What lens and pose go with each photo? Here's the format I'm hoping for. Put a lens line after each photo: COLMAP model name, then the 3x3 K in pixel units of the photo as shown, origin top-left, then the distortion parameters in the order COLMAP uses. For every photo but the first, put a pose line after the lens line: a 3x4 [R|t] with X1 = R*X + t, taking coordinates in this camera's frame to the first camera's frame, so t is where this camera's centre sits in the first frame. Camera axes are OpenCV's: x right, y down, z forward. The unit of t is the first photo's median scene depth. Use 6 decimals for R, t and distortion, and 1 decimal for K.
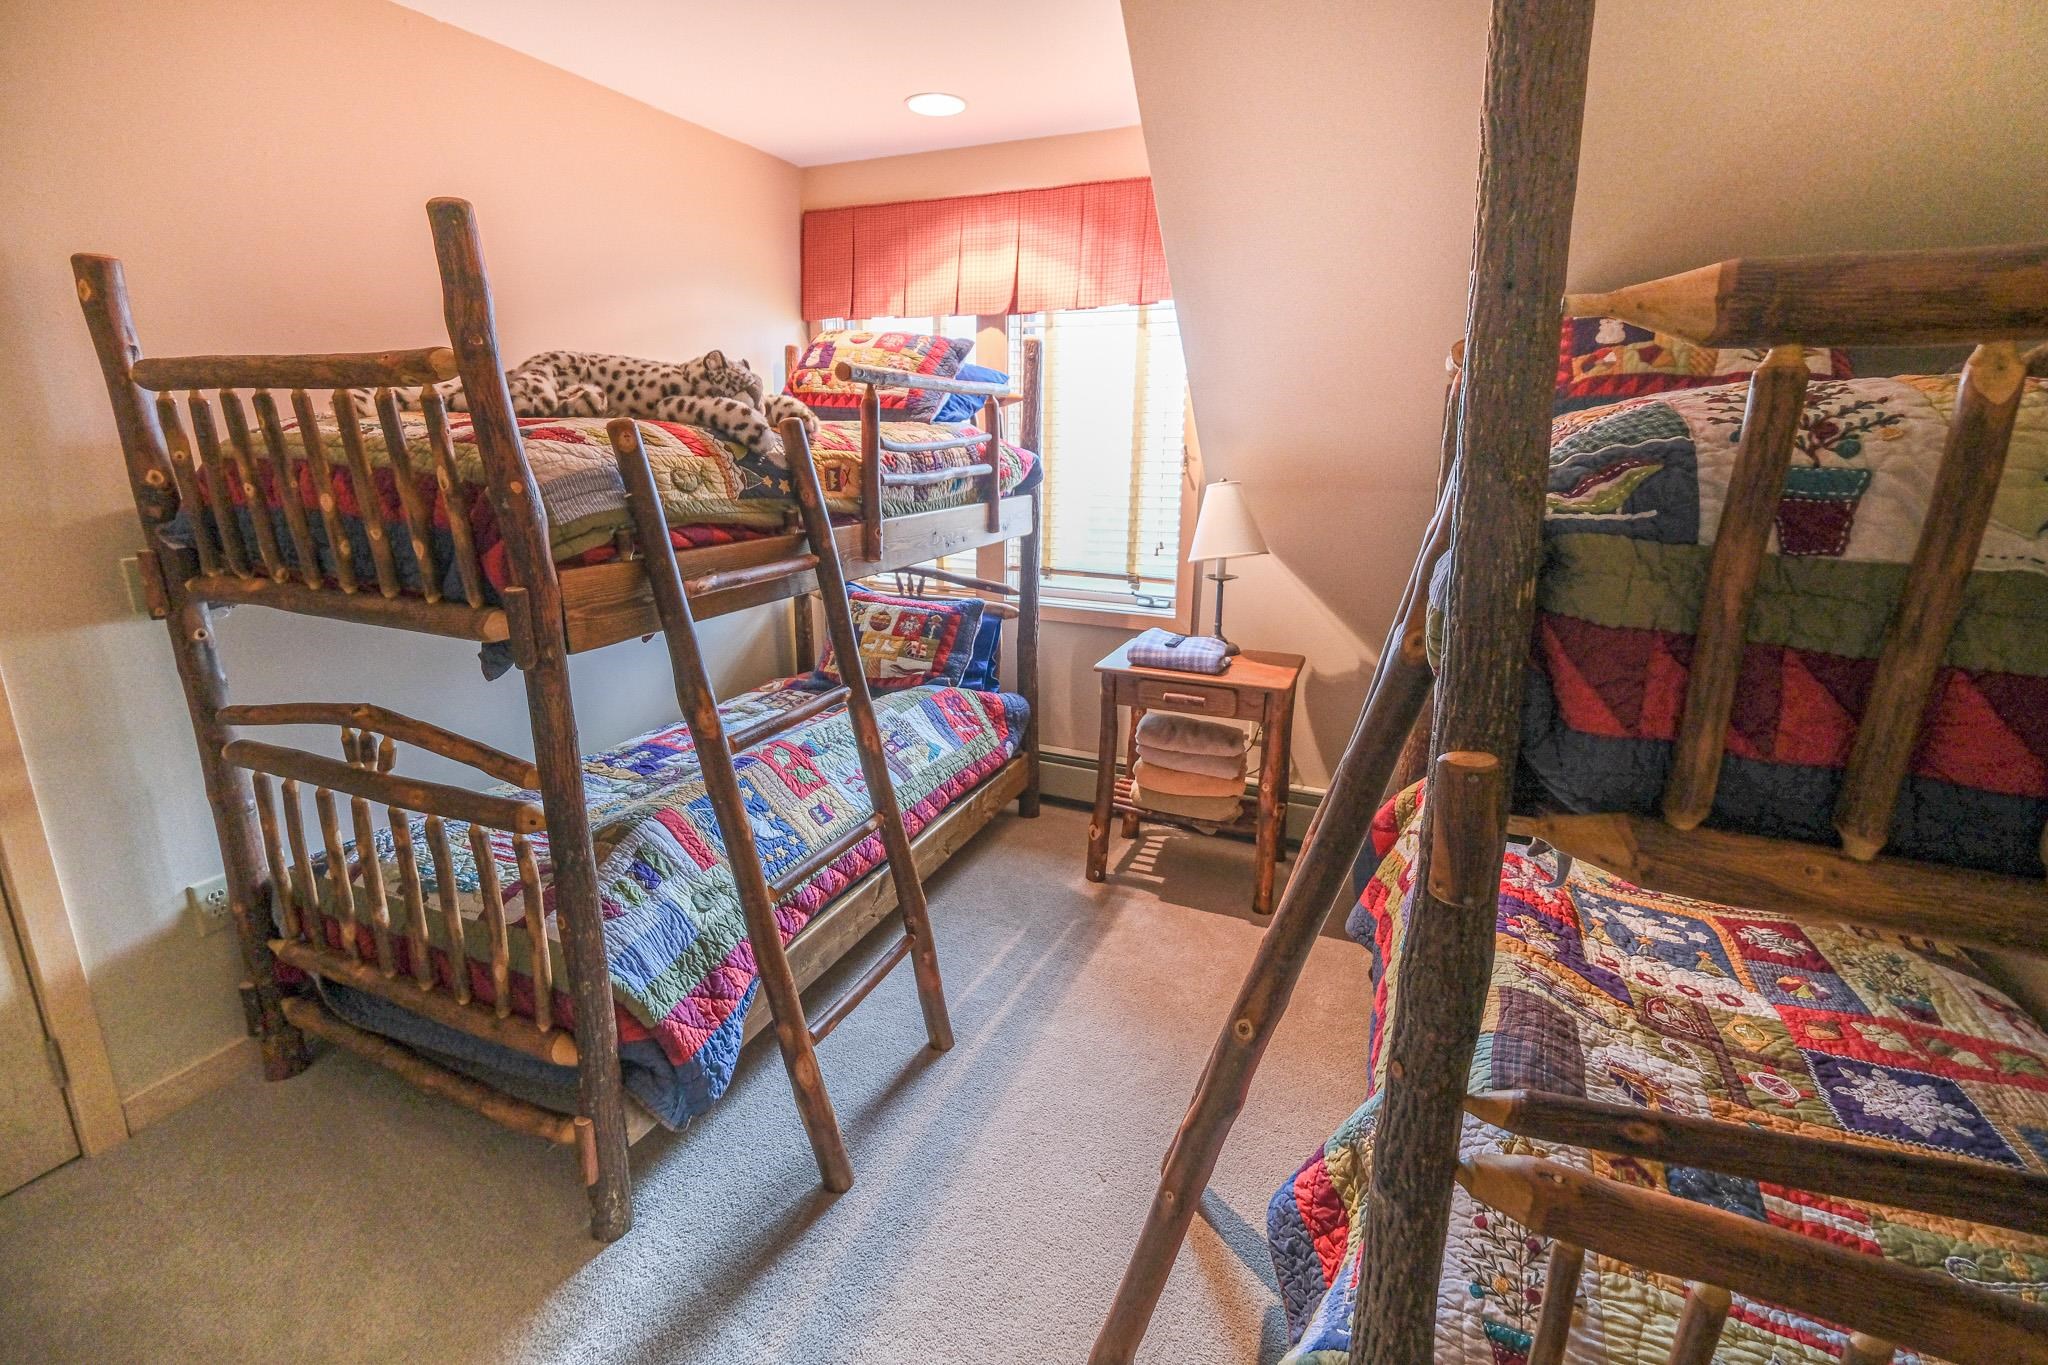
lens RADIAL K [[892.6, 0, 1036.5], [0, 892.6, 651.8], [0, 0, 1]] dist [-0.005264, 0.000600]
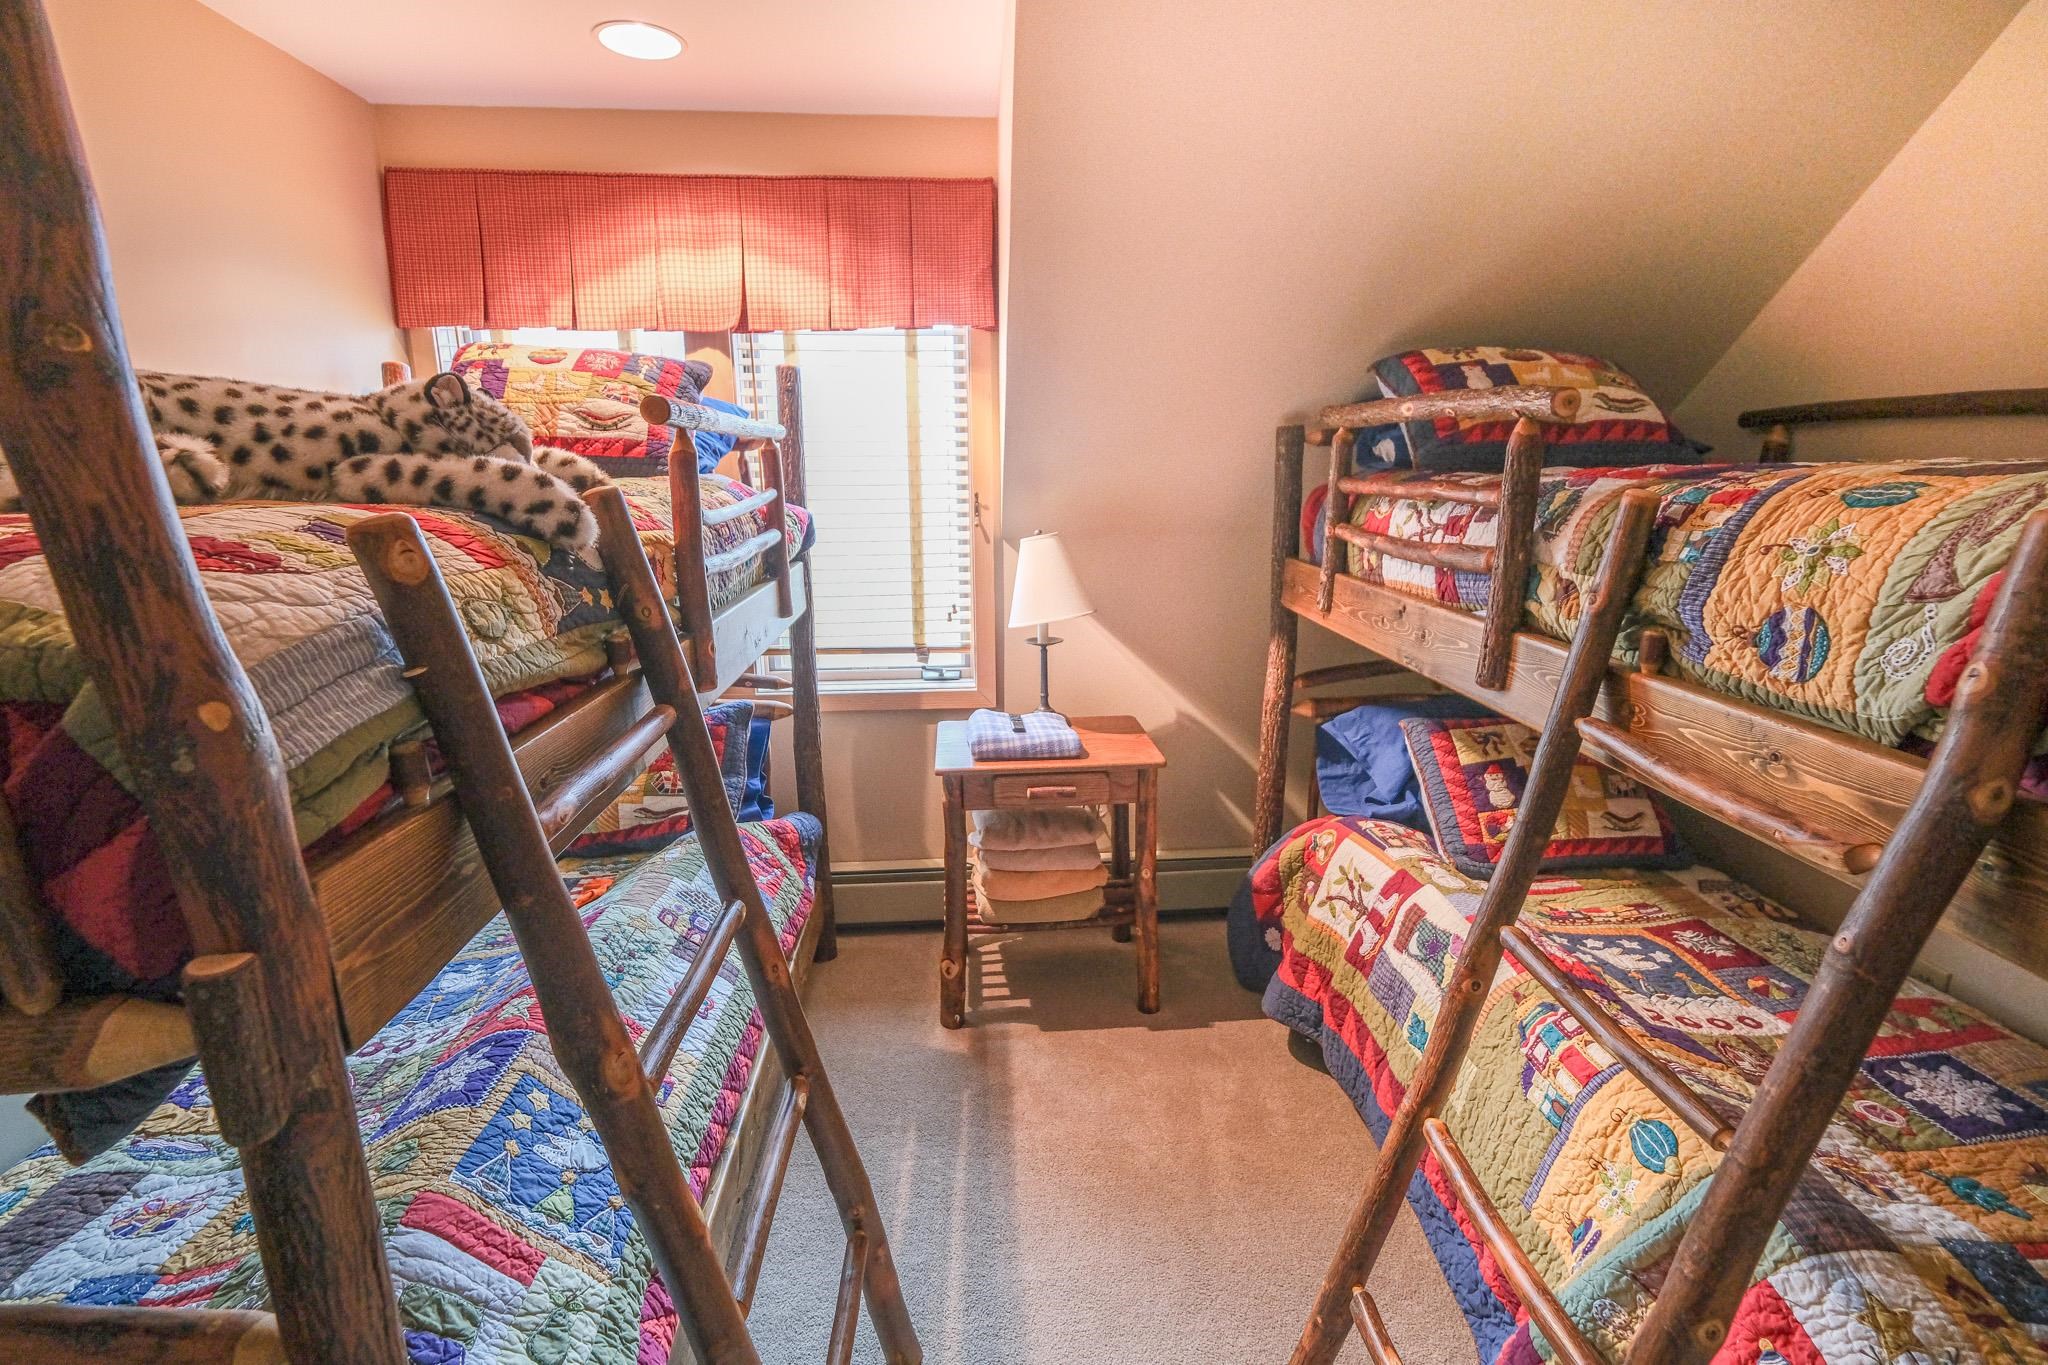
lens RADIAL K [[892.6, 0, 1036.5], [0, 892.6, 651.8], [0, 0, 1]] dist [-0.005264, 0.000600]
pose [[0.884368, -0.112930, 0.452923, -0.210402], [0.125550, 0.992085, 0.002217, -0.080609], [-0.449588, 0.054903, 0.891547, 0.232949]]
